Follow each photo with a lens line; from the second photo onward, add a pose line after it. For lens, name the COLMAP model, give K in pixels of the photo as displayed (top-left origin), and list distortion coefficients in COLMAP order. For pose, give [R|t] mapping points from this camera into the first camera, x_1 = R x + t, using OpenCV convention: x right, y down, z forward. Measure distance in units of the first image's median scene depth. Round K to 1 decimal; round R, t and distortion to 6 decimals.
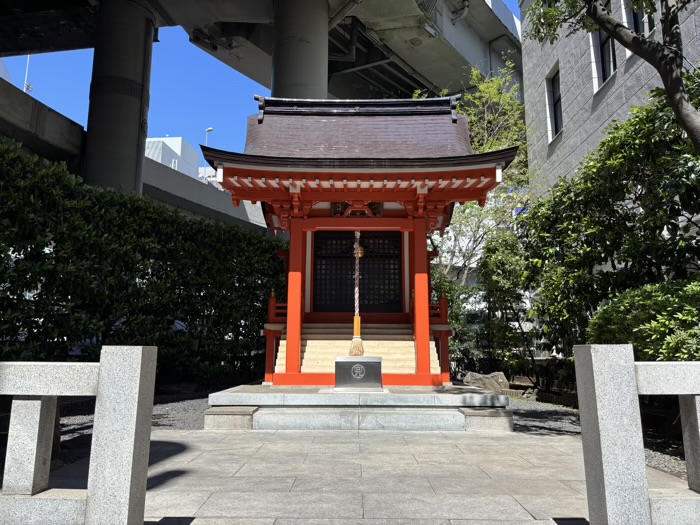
lens RADIAL K [[526.7, 0, 350.0], [0, 526.7, 262.5], [0, 0, 1]] dist [0.070553, -0.001008]
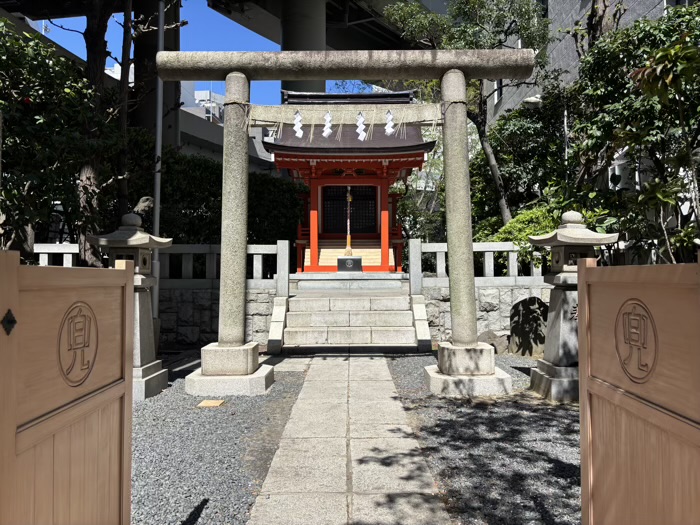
lens RADIAL K [[526.7, 0, 350.0], [0, 526.7, 262.5], [0, 0, 1]] dist [0.070553, -0.001008]
pose [[0.999934, -0.007620, 0.008583, 0.001480], [0.006303, 0.989528, 0.144204, -0.061241], [-0.009592, -0.144141, 0.989511, -0.750733]]
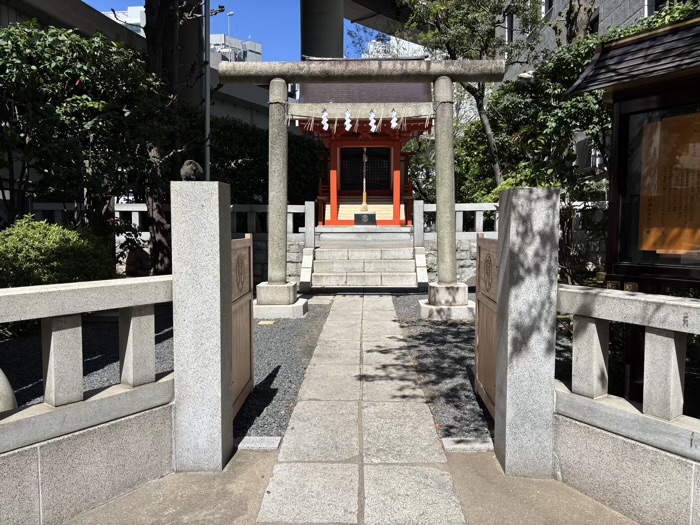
lens RADIAL K [[526.7, 0, 350.0], [0, 526.7, 262.5], [0, 0, 1]] dist [0.070553, -0.001008]
pose [[0.999701, -0.004025, -0.024137, 0.005230], [0.009692, 0.970847, 0.239506, -0.116408], [0.022470, -0.239668, 0.970595, -0.979197]]
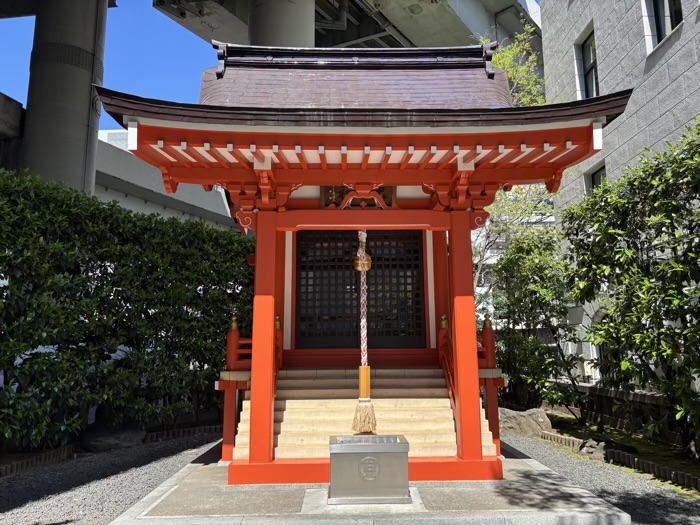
lens RADIAL K [[537.9, 0, 350.0], [0, 537.9, 262.5], [0, 0, 1]] dist [0.036526, -0.003176]
pose [[0.999771, -0.007525, 0.020053, -0.014267], [0.007326, 0.999924, 0.009945, -0.027011], [-0.020126, -0.009796, 0.999749, 0.338415]]
